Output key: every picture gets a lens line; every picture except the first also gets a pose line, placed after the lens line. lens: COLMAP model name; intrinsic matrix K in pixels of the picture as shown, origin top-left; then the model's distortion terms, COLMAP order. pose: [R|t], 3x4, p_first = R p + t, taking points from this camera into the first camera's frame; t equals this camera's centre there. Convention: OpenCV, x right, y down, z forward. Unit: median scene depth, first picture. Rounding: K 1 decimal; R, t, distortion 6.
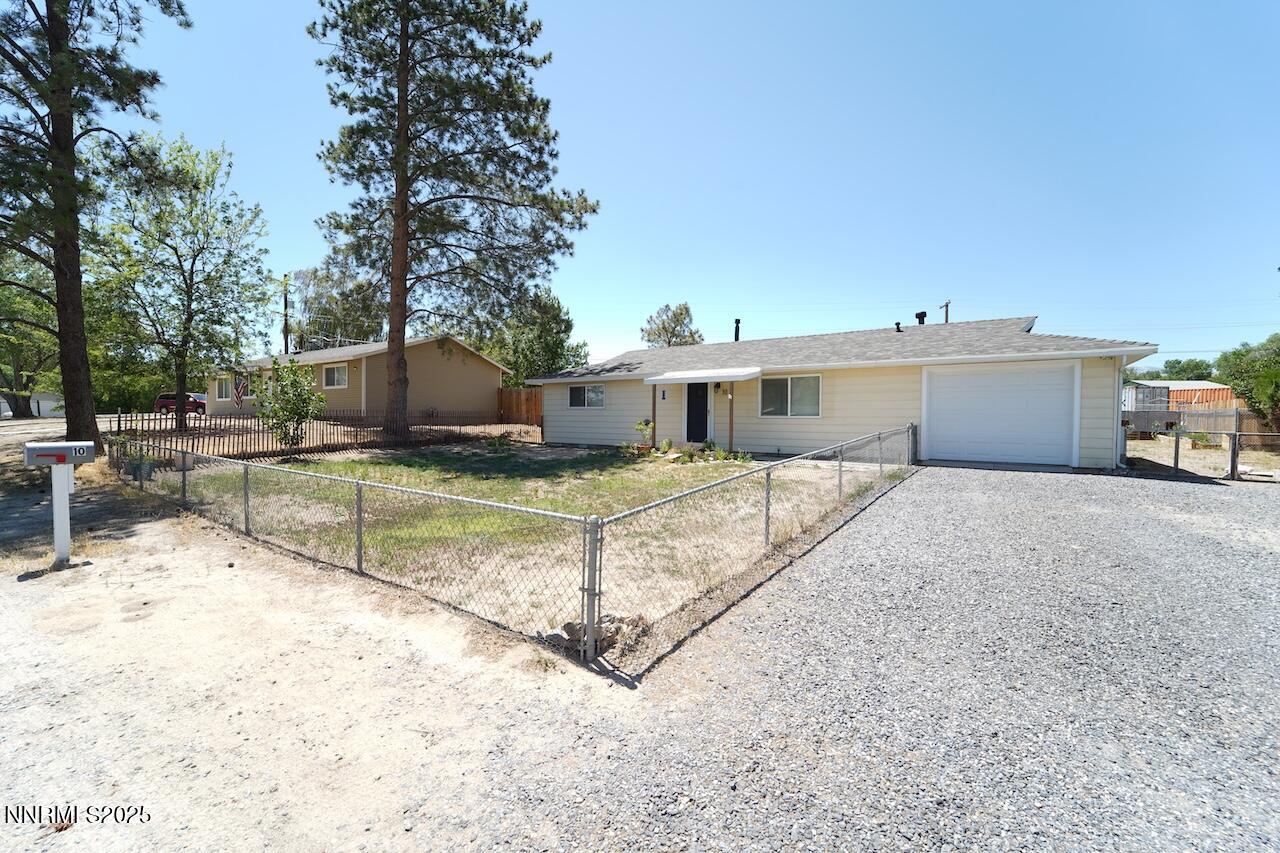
lens RADIAL K [[525.2, 0, 635.3], [0, 525.2, 425.1], [0, 0, 1]] dist [-0.027124, 0.004003]
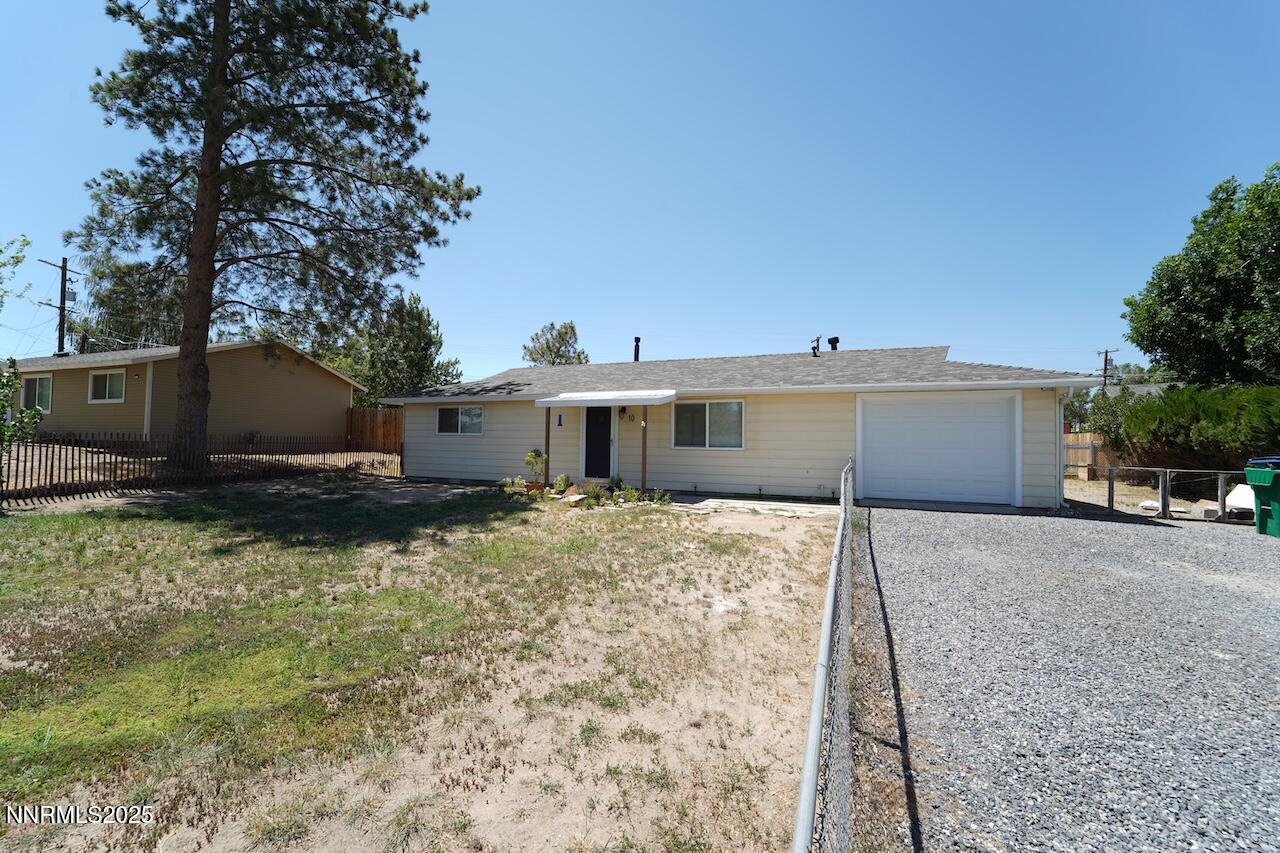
lens RADIAL K [[525.2, 0, 629.6], [0, 525.2, 429.5], [0, 0, 1]] dist [-0.027124, 0.004003]
pose [[0.974586, 0.014915, 0.223516, -0.018368], [-0.006013, 0.999163, -0.040454, -0.009243], [-0.223933, 0.038082, 0.973860, 0.155745]]
